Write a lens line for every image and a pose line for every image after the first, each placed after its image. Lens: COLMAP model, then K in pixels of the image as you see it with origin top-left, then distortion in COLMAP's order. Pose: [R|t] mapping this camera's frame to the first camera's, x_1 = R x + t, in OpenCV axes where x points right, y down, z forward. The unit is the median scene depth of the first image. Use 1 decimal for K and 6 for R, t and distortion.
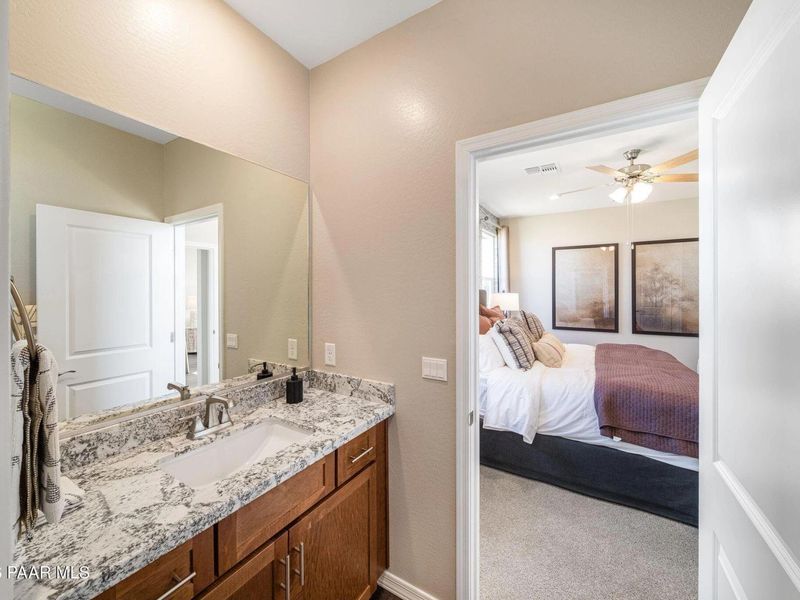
lens RADIAL K [[318.7, 0, 398.8], [0, 318.7, 291.7], [0, 0, 1]] dist [0.003172, -0.000299]
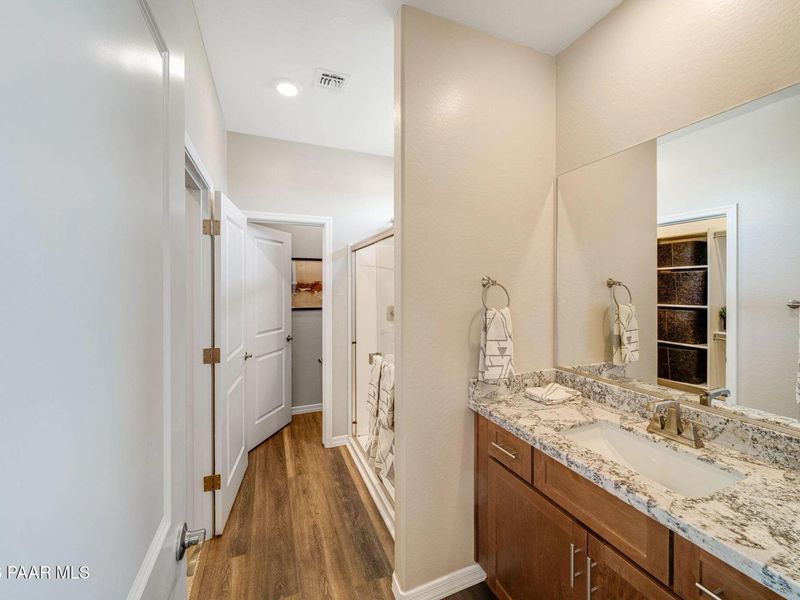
lens RADIAL K [[318.7, 0, 399.3], [0, 318.7, 293.7], [0, 0, 1]] dist [0.003172, -0.000299]
pose [[-0.590381, 0.017467, -0.806936, 0.786559], [-0.002644, 0.999719, 0.023575, -0.003723], [0.807120, 0.016052, -0.590169, 1.126005]]
